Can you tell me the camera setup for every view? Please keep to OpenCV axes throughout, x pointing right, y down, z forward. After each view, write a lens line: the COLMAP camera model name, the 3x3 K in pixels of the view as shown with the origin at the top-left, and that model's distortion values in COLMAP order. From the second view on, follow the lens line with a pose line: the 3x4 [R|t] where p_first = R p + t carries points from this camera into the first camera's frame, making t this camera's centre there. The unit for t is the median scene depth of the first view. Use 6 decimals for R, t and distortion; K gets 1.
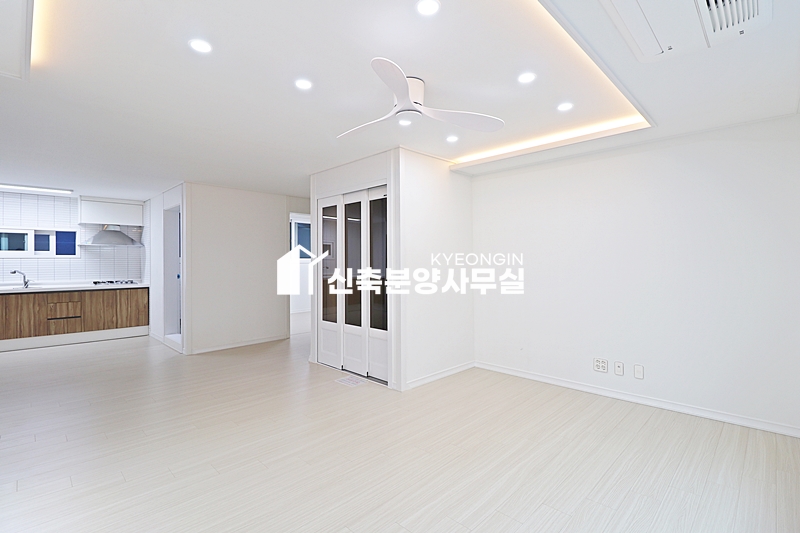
lens RADIAL K [[376.9, 0, 402.7], [0, 376.9, 262.7], [0, 0, 1]] dist [0.003101, -0.012177]
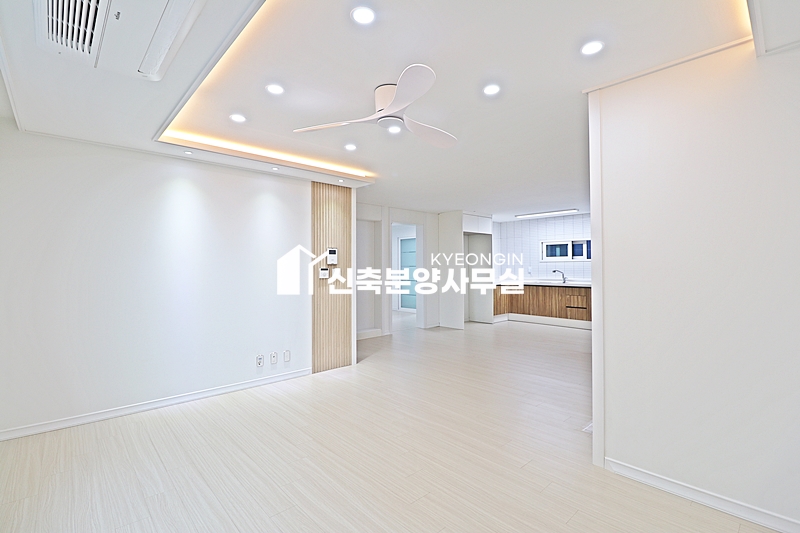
lens RADIAL K [[364.2, 0, 389.1], [0, 364.2, 267.2], [0, 0, 1]] dist [-0.000617, -0.000152]
pose [[-0.058847, 0.005207, -0.998253, 0.392975], [0.005435, 0.999973, 0.004896, -0.002022], [0.998252, -0.005138, -0.058874, 0.419020]]
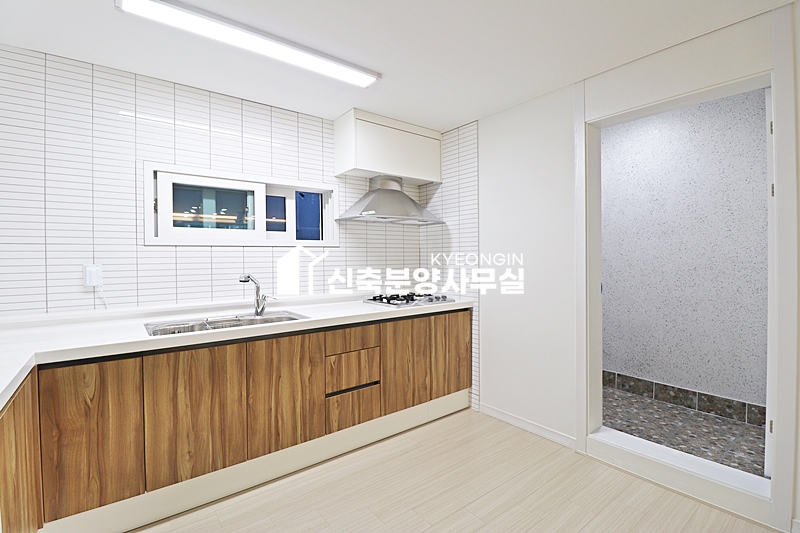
lens RADIAL K [[371.5, 0, 404.4], [0, 371.5, 260.8], [0, 0, 1]] dist [0.000589, -0.010750]
pose [[0.992143, -0.002581, -0.125081, -0.780889], [0.004329, 0.999897, 0.013708, 0.000001], [0.125033, -0.014141, 0.992052, 0.587921]]
